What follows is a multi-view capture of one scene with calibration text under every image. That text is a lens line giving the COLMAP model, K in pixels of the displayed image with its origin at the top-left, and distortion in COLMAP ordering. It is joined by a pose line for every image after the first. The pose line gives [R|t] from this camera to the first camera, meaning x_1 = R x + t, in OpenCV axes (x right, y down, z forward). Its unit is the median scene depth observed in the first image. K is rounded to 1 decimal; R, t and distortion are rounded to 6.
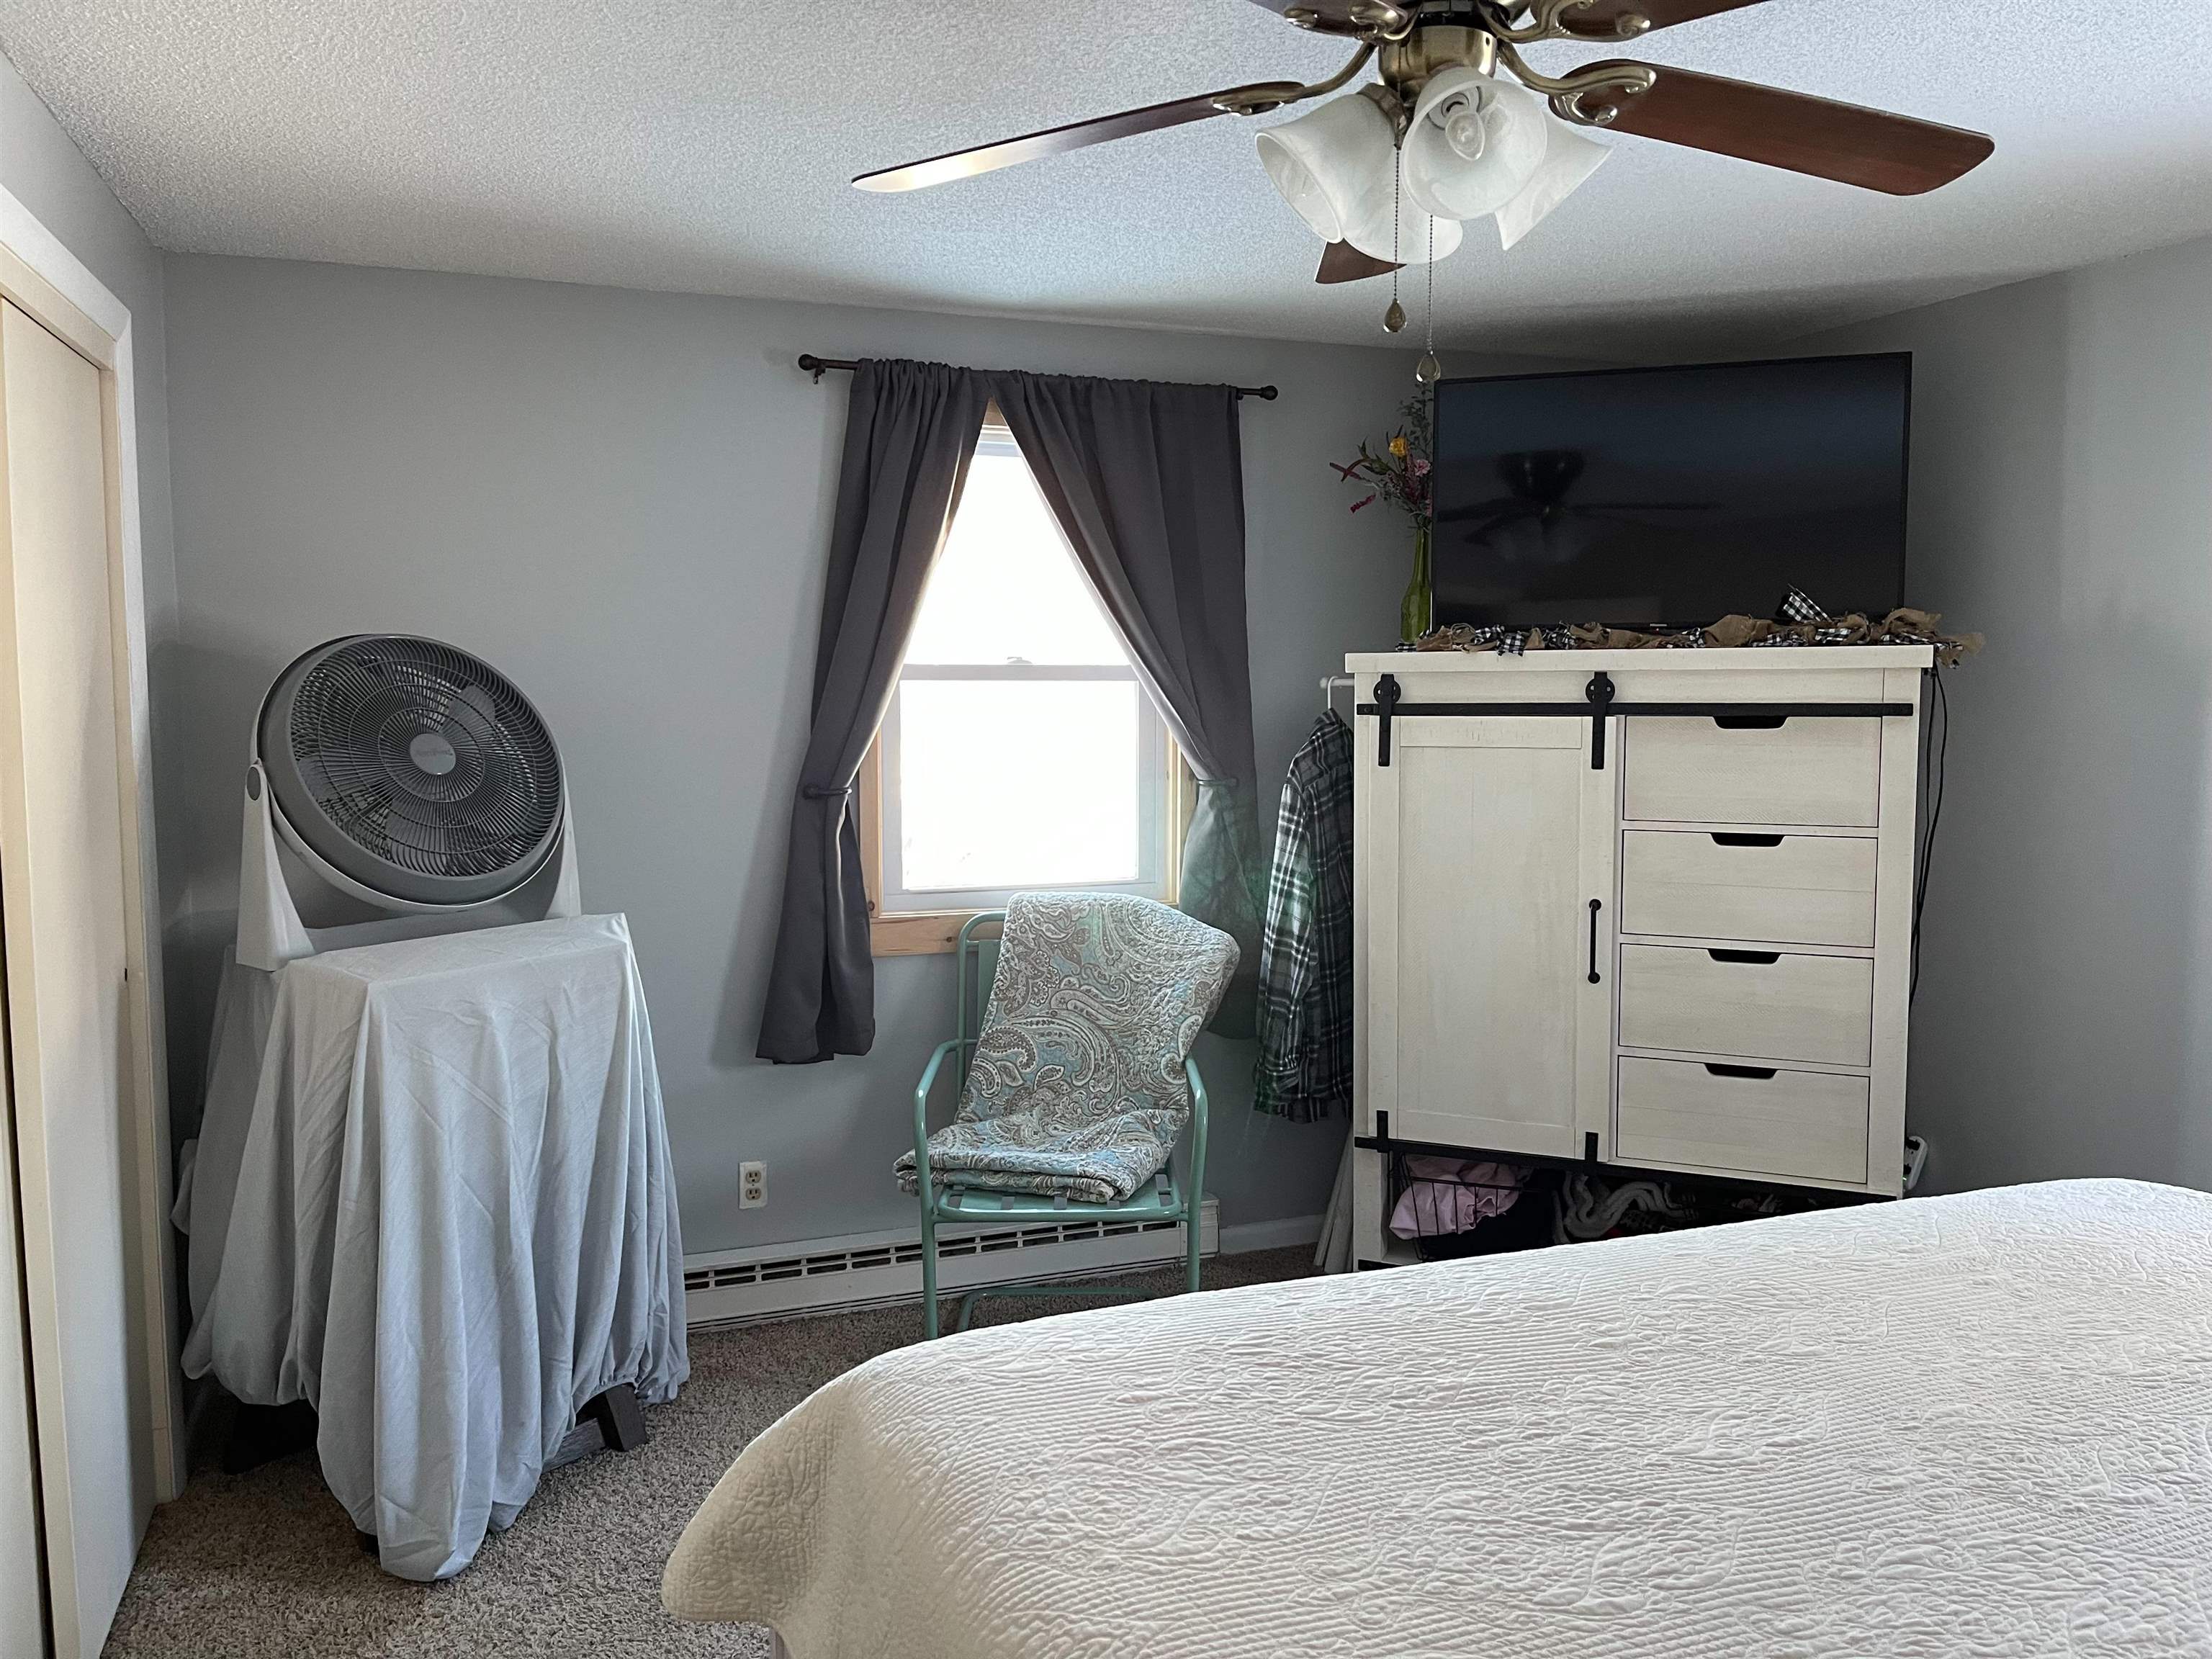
lens RADIAL K [[1669.3, 0, 1105.2], [0, 1669.3, 821.7], [0, 0, 1]] dist [0.075994, -0.093794]
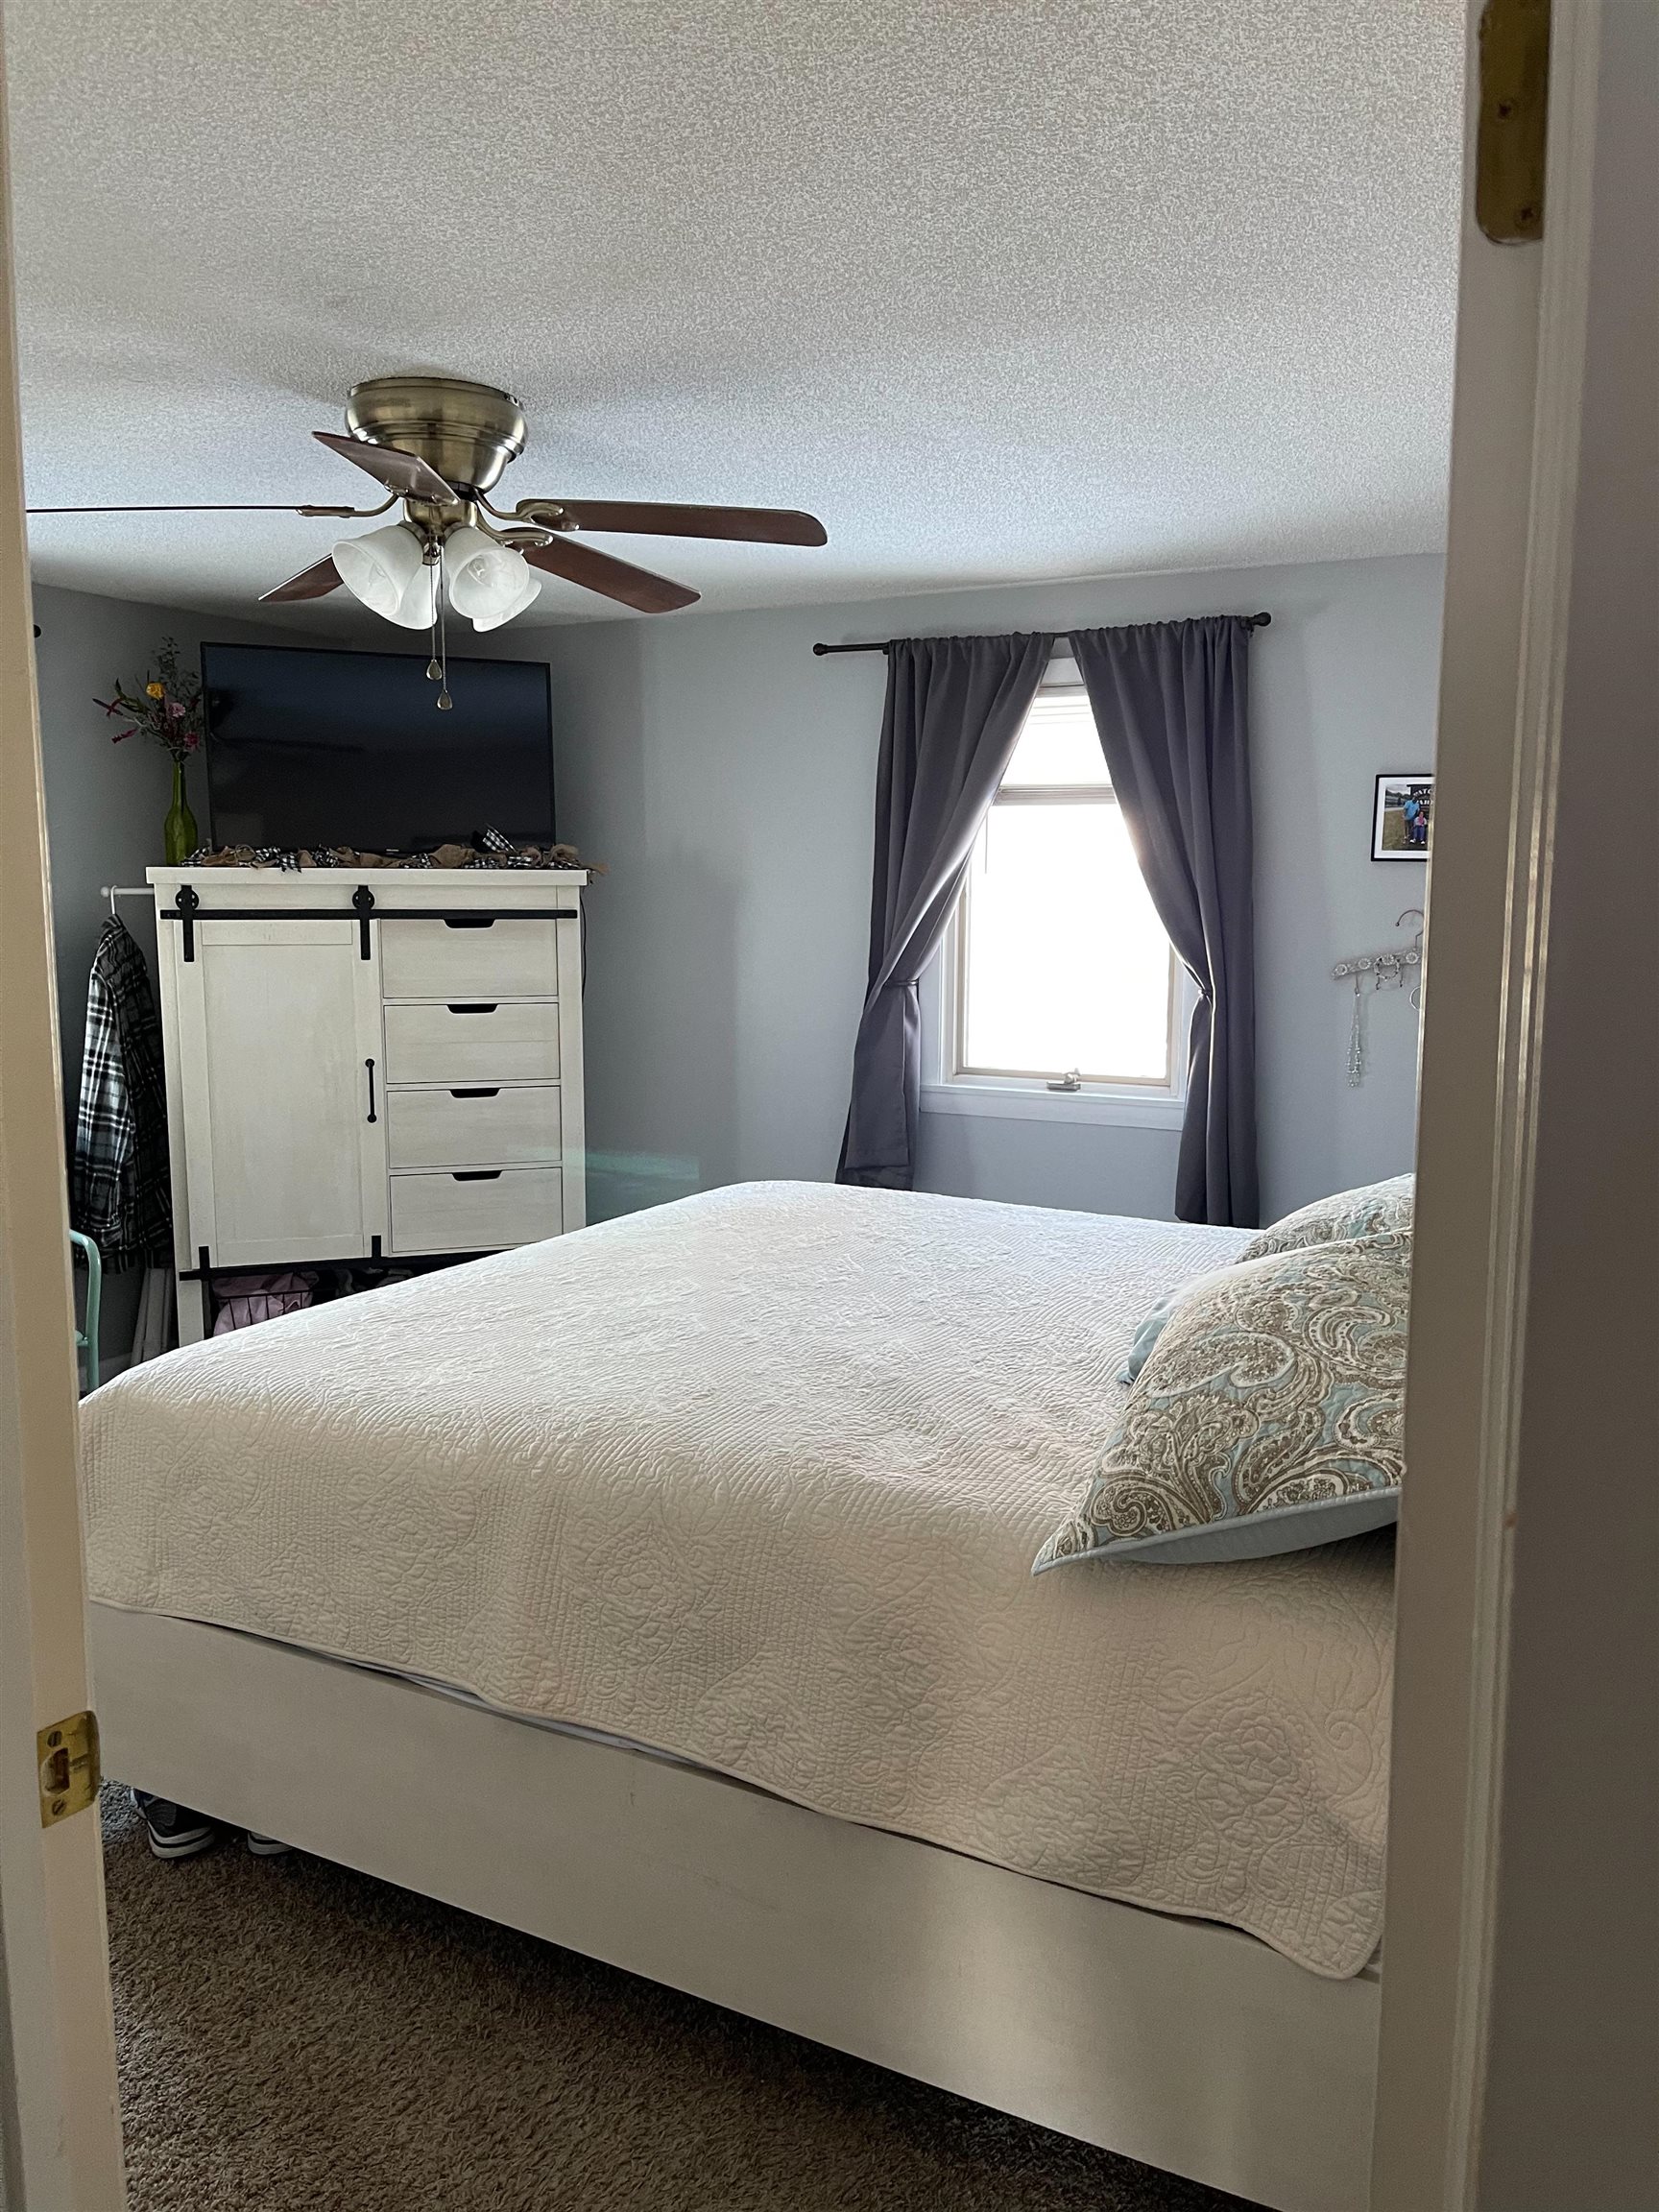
lens RADIAL K [[1669.3, 0, 832.2], [0, 1669.3, 1112.0], [0, 0, 1]] dist [0.075994, -0.093794]
pose [[0.748899, -0.084254, 0.657306, -0.301569], [0.052775, 0.996317, 0.067579, 0.017424], [-0.660579, -0.015920, 0.750587, -0.226878]]
